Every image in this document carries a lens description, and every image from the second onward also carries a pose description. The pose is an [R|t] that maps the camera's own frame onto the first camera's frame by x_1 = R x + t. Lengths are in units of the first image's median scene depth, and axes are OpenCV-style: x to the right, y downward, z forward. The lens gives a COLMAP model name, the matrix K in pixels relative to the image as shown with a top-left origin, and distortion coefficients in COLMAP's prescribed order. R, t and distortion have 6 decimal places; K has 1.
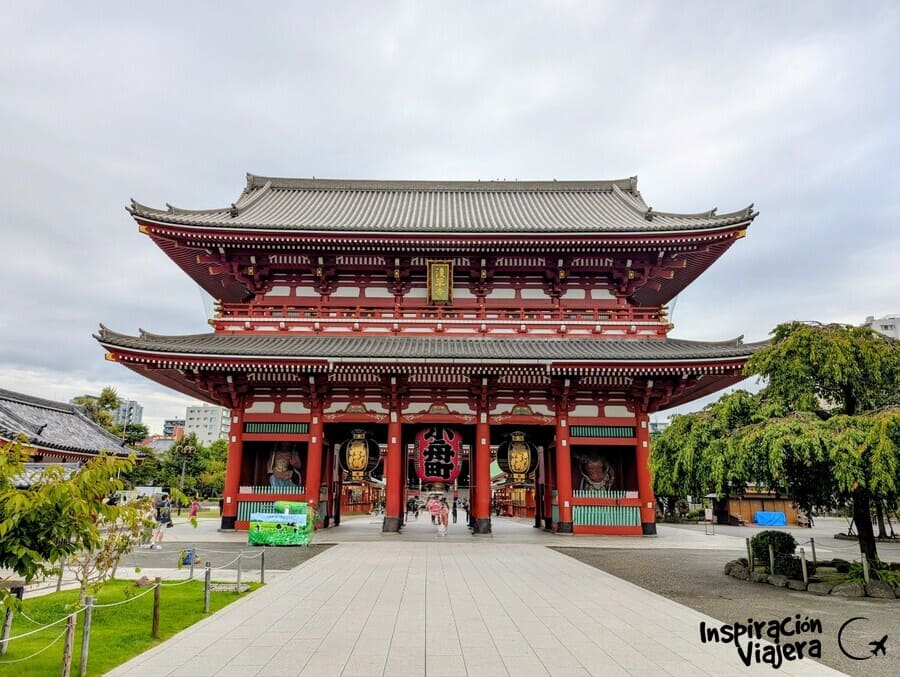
lens RADIAL K [[642.1, 0, 450.0], [0, 642.1, 338.5], [0, 0, 1]] dist [0.058892, -0.158775]
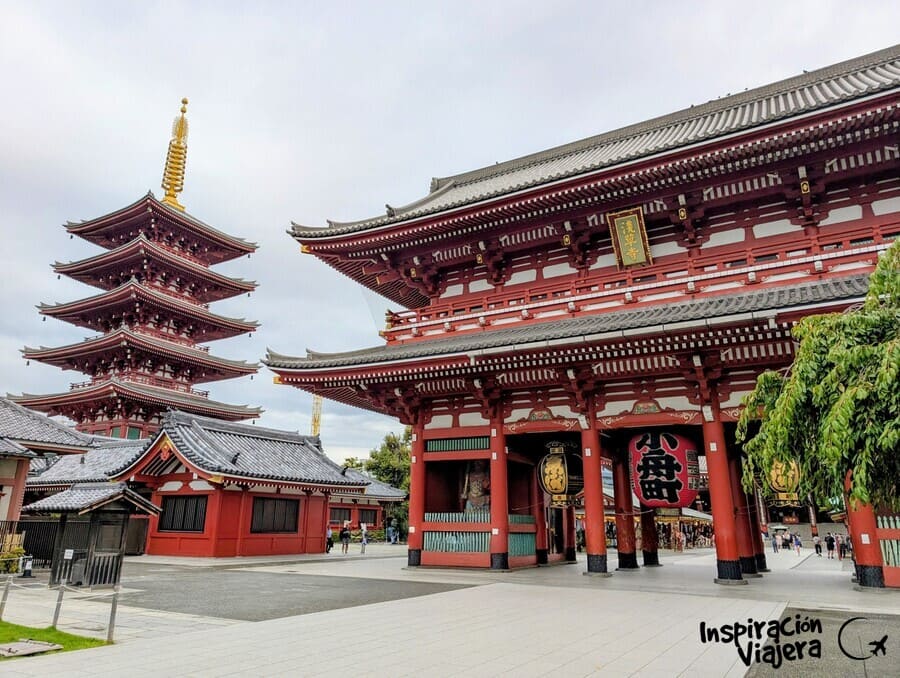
lens RADIAL K [[642.1, 0, 450.0], [0, 642.1, 339.0], [0, 0, 1]] dist [0.058892, -0.158775]
pose [[0.849130, -0.141704, -0.508820, 0.179369], [0.115032, 0.989830, -0.083694, 0.068785], [0.515505, 0.012536, 0.856795, 0.249910]]
